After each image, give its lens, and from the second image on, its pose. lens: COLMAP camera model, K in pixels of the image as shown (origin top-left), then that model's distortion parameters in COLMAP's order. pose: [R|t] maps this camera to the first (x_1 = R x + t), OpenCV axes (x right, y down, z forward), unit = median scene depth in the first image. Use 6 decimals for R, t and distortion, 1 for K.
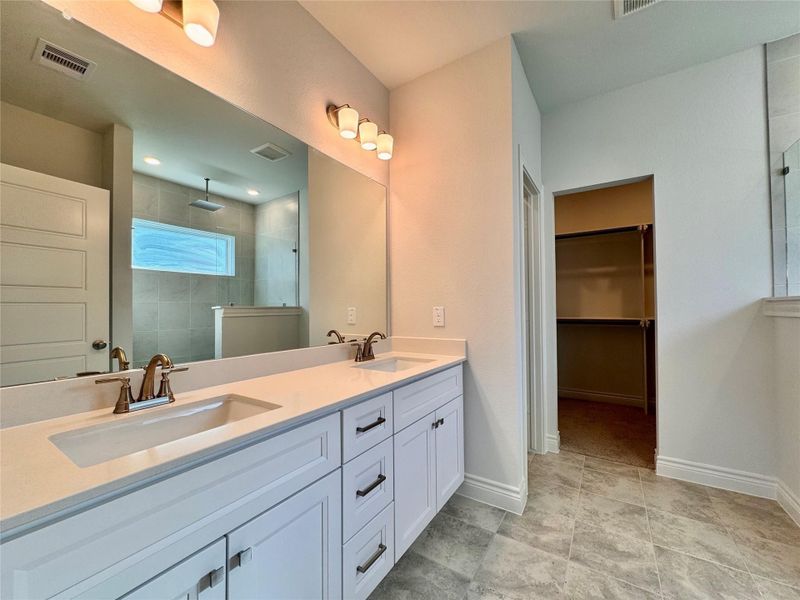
lens RADIAL K [[318.6, 0, 394.6], [0, 318.6, 297.2], [0, 0, 1]] dist [0.008252, 0.002474]
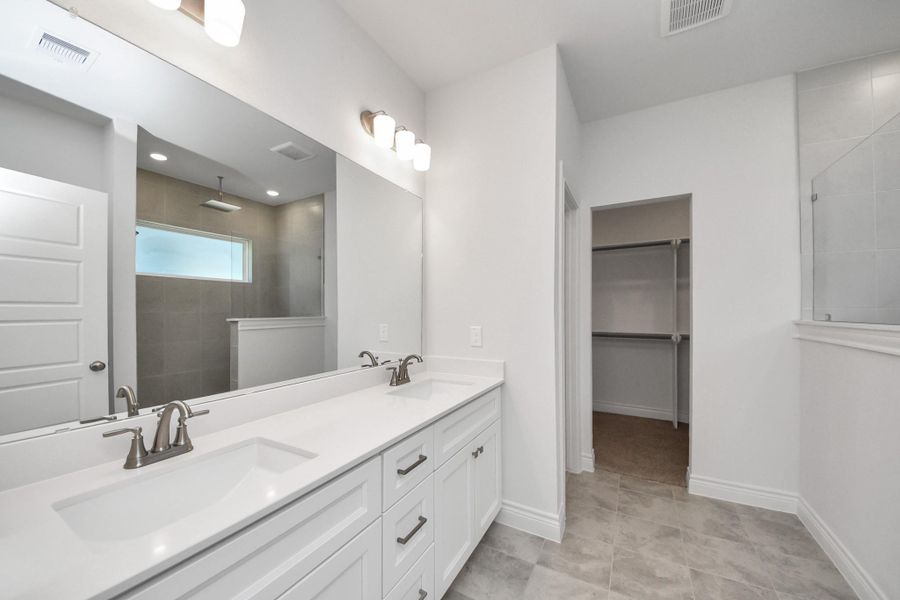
lens RADIAL K [[333.3, 0, 444.8], [0, 333.3, 307.4], [0, 0, 1]] dist [0.006075, -0.001561]
pose [[0.997746, 0.007758, 0.066655, -0.027402], [-0.008520, 0.999901, 0.011155, -0.043168], [-0.066562, -0.011698, 0.997714, 0.015464]]
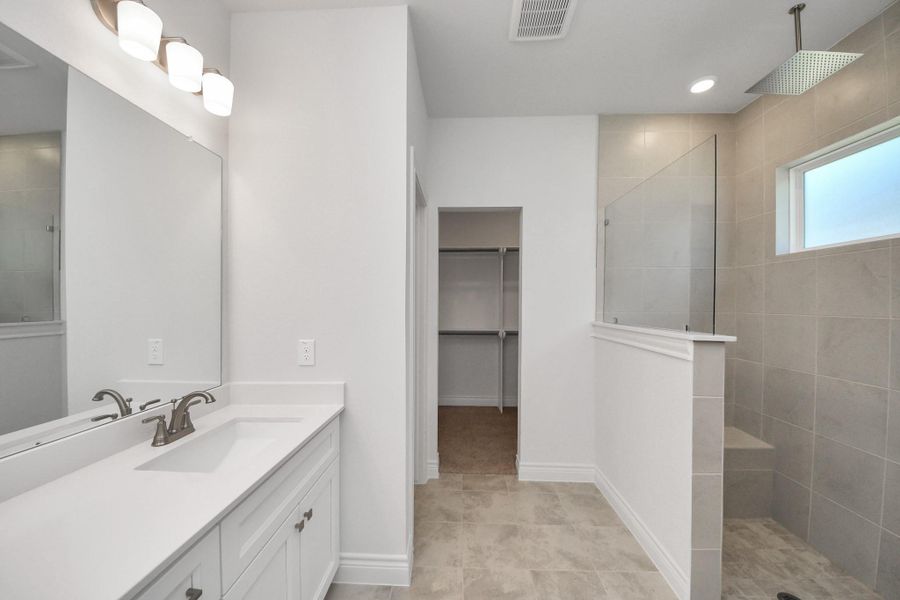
lens RADIAL K [[333.3, 0, 453.9], [0, 333.3, 301.3], [0, 0, 1]] dist [0.006075, -0.001561]
pose [[0.849925, 0.012981, 0.526743, 0.020999], [-0.015835, 0.999874, 0.000909, -0.072004], [-0.526665, -0.009113, 0.850024, 0.191268]]
